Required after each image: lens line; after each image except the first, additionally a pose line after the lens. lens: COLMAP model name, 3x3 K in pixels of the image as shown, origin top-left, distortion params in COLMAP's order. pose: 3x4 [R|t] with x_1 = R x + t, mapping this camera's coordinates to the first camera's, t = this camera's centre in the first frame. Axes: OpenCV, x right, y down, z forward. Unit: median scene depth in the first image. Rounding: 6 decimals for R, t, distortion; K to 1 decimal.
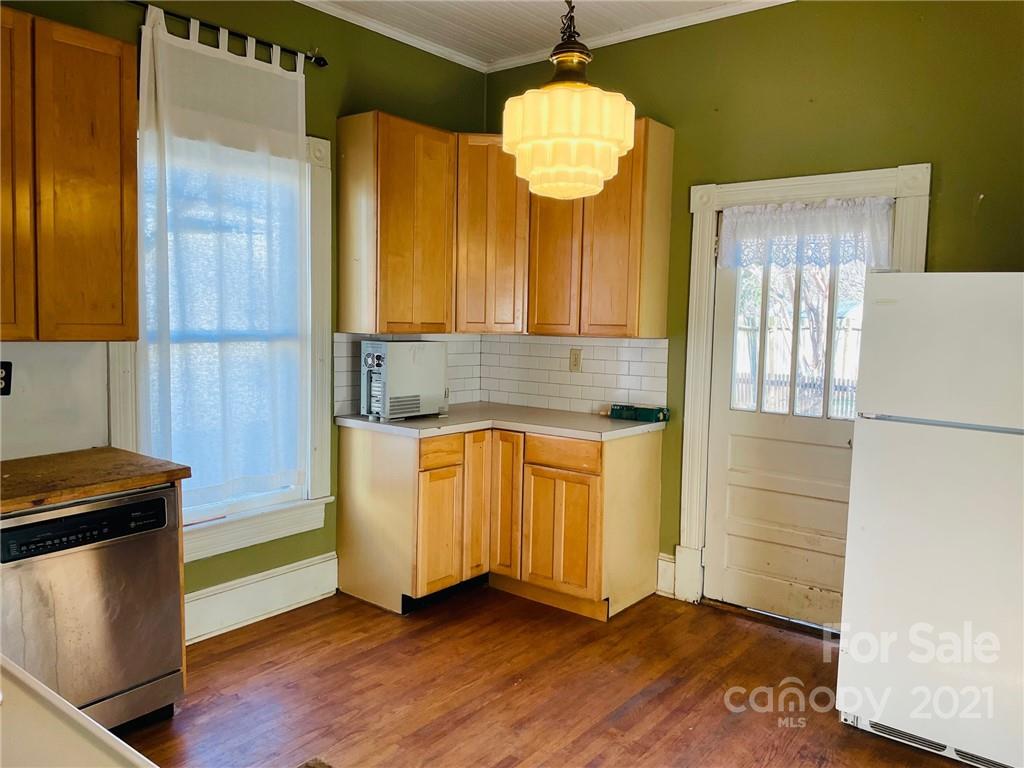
lens RADIAL K [[773.1, 0, 506.1], [0, 773.1, 380.4], [0, 0, 1]] dist [0.098175, -0.144809]
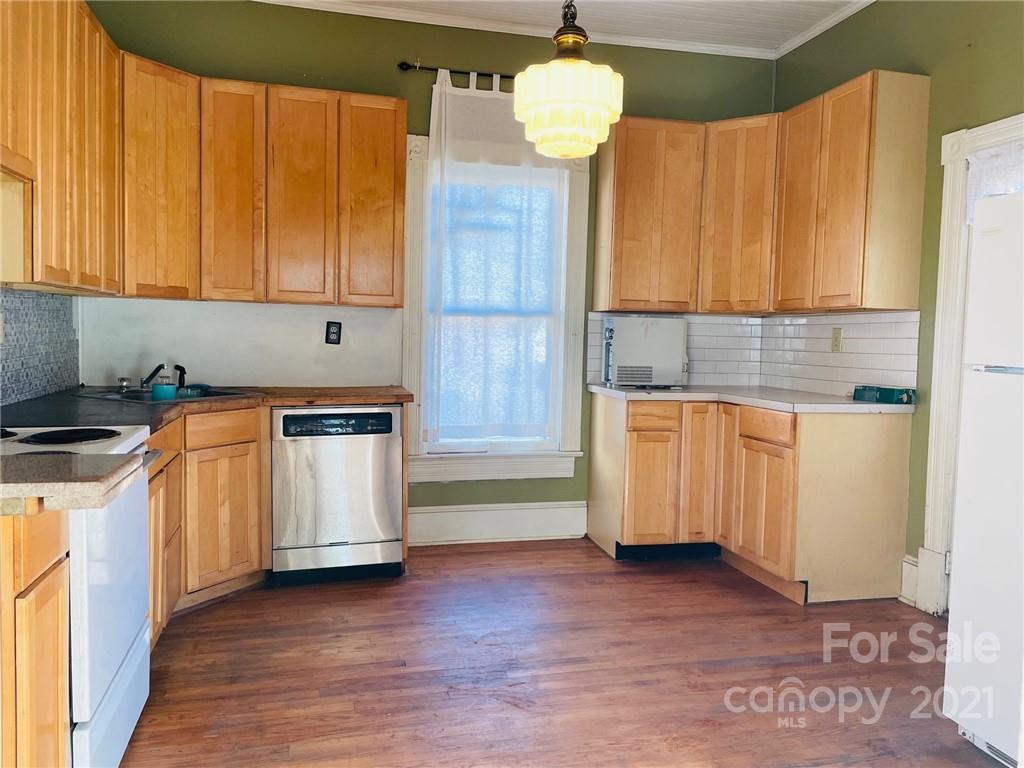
lens RADIAL K [[773.1, 0, 506.1], [0, 773.1, 380.4], [0, 0, 1]] dist [0.098175, -0.144809]
pose [[0.784445, 0.032765, -0.619333, 0.440890], [-0.058605, 0.998051, -0.021428, 0.080391], [0.617424, 0.053105, 0.784836, 0.015913]]
